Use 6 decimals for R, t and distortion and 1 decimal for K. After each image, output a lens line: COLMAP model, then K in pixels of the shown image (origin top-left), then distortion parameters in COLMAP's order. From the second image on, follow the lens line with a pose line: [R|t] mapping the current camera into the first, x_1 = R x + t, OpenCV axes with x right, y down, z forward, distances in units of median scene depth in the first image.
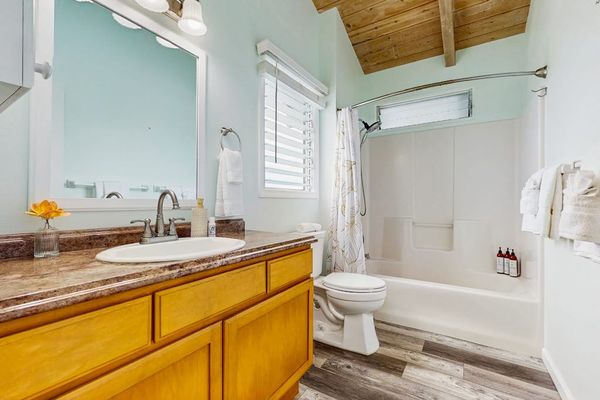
lens RADIAL K [[264.8, 0, 297.9], [0, 264.8, 202.1], [0, 0, 1]] dist [0.000788, 0.000345]
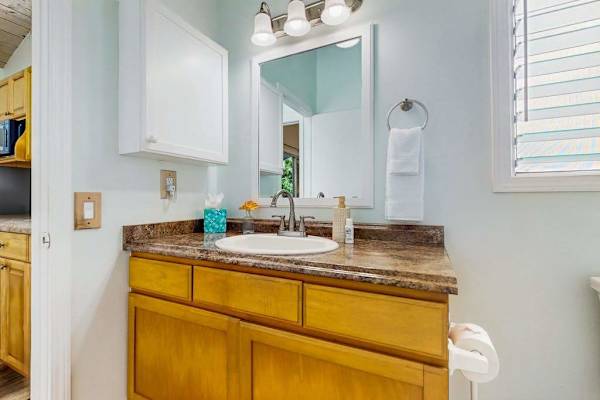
lens RADIAL K [[264.8, 0, 298.4], [0, 264.8, 197.4], [0, 0, 1]] dist [0.000788, 0.000345]
pose [[0.129150, -0.009122, -0.991583, 0.551230], [-0.002122, 0.999953, -0.009476, -0.003140], [0.991623, 0.003327, 0.129124, 0.816227]]
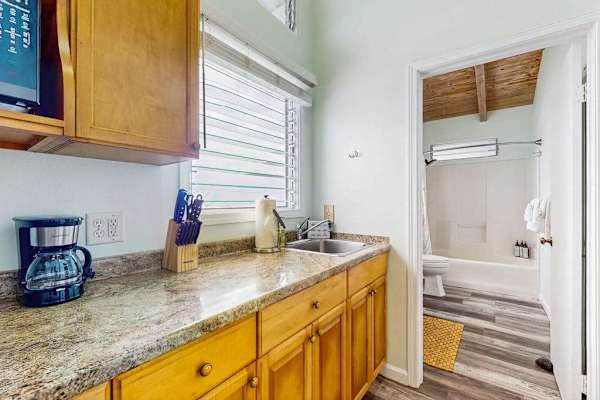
lens RADIAL K [[264.8, 0, 299.2], [0, 264.8, 200.7], [0, 0, 1]] dist [0.000788, 0.000345]
pose [[0.997984, -0.001436, -0.063457, -0.533466], [0.001105, 0.999986, -0.005247, -0.073303], [0.063464, 0.005166, 0.997971, -0.807522]]
